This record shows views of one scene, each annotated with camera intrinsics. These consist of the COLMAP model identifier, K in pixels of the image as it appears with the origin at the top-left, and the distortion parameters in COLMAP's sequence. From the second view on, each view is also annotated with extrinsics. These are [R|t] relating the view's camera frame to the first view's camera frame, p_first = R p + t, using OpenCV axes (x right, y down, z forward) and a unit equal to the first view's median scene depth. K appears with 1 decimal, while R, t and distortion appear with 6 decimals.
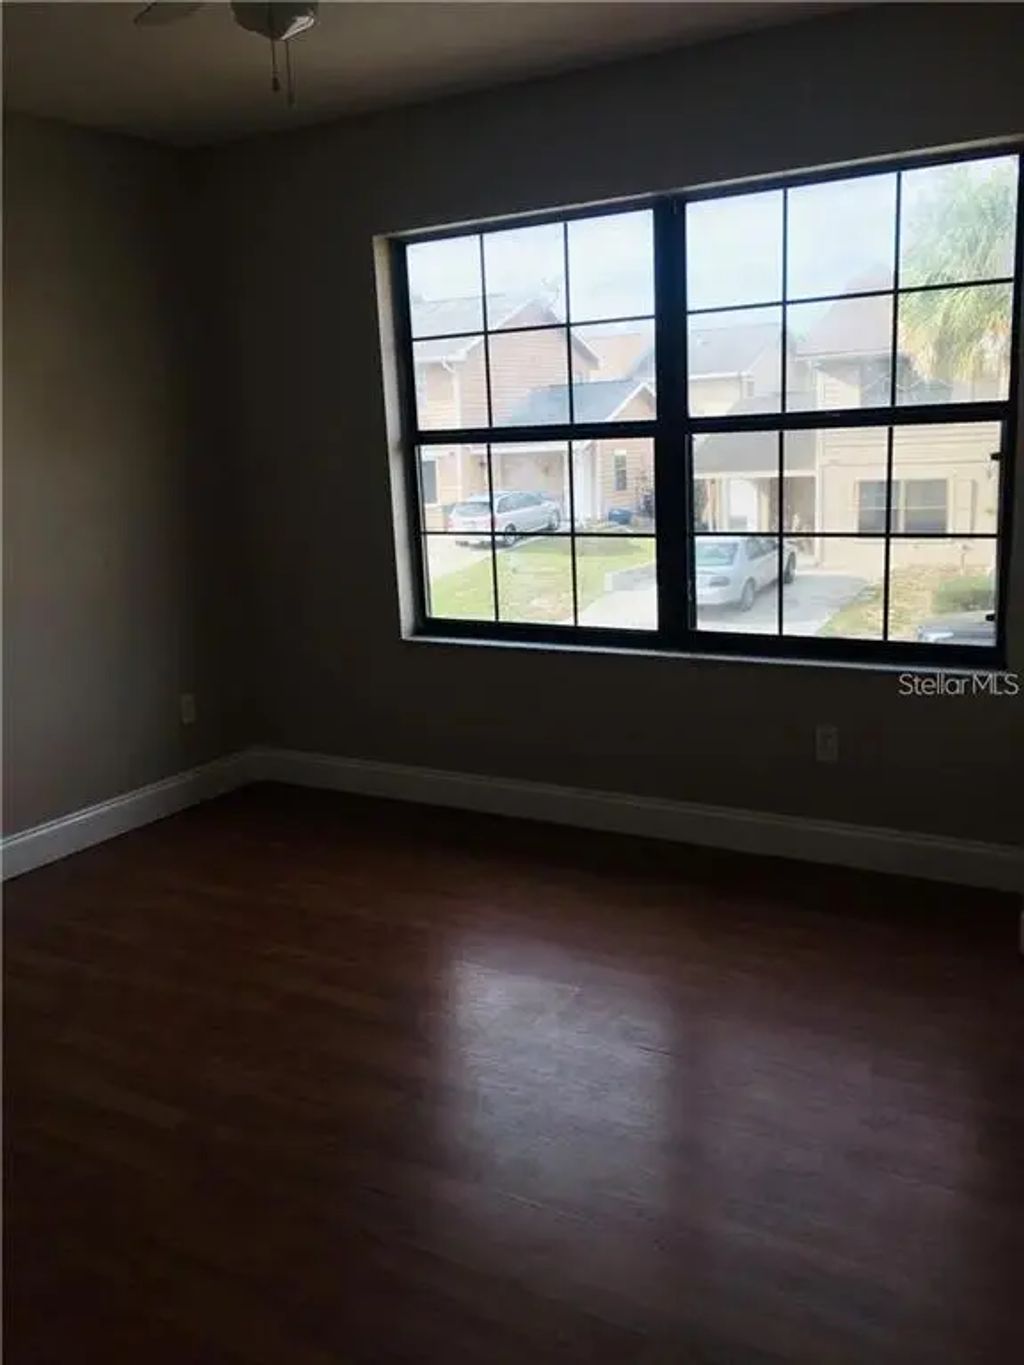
lens RADIAL K [[1118.6, 0, 512.0], [0, 1118.6, 682.5], [0, 0, 1]] dist [-0.002861, 0.000840]
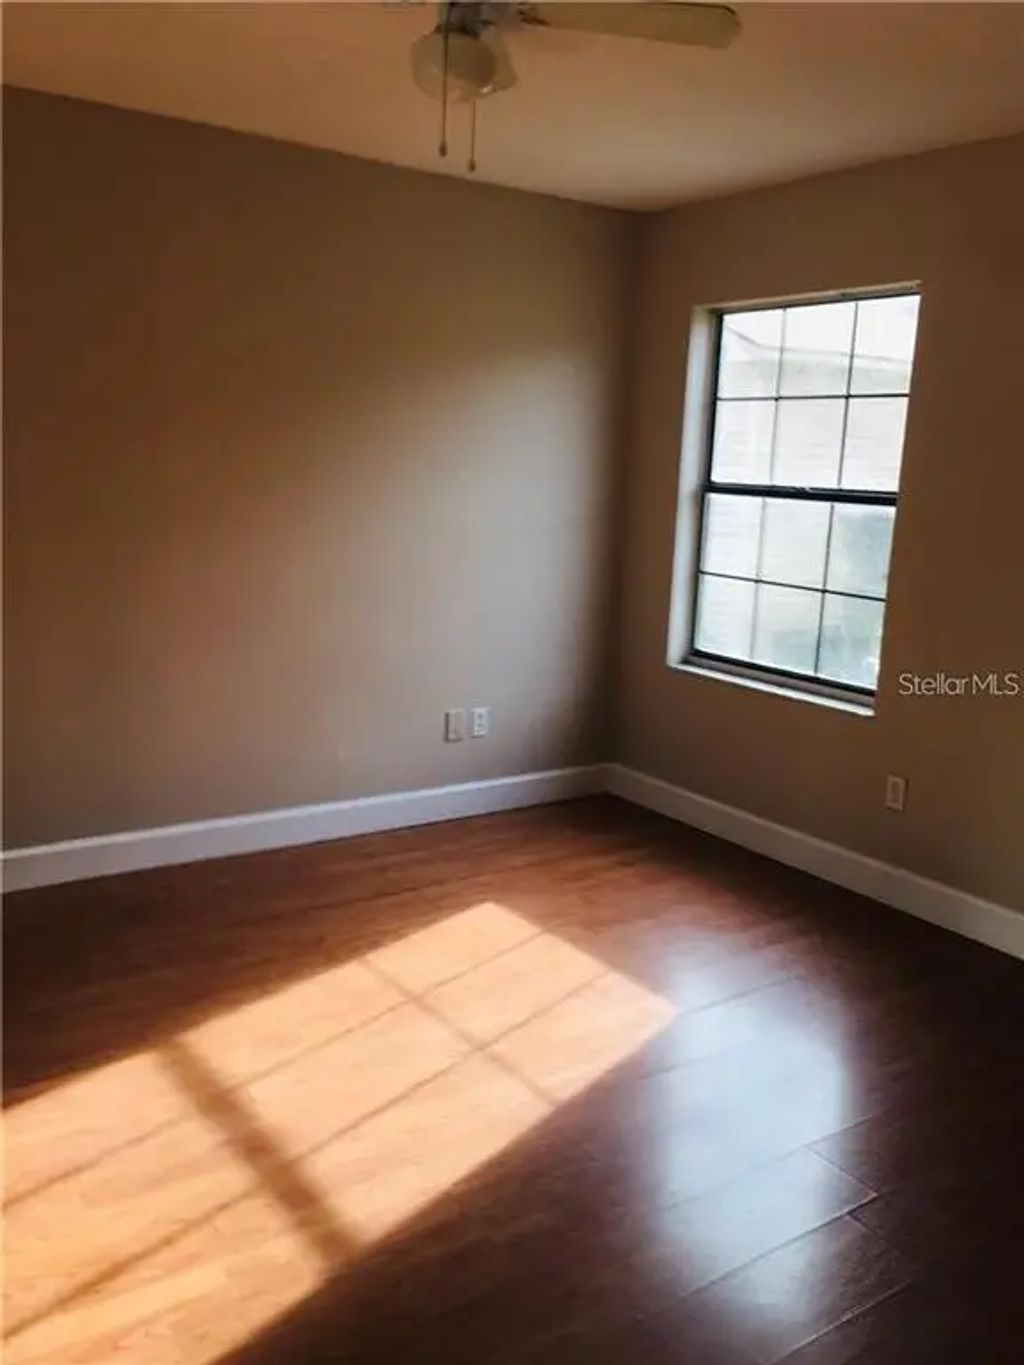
lens RADIAL K [[1173.8, 0, 512.0], [0, 1173.8, 682.5], [0, 0, 1]] dist [0.135055, 0.000408]
pose [[0.894316, 0.187099, -0.406438, 0.257802], [-0.206953, 0.978338, -0.005007, 0.018446], [0.396697, 0.088592, 0.913665, -0.138459]]
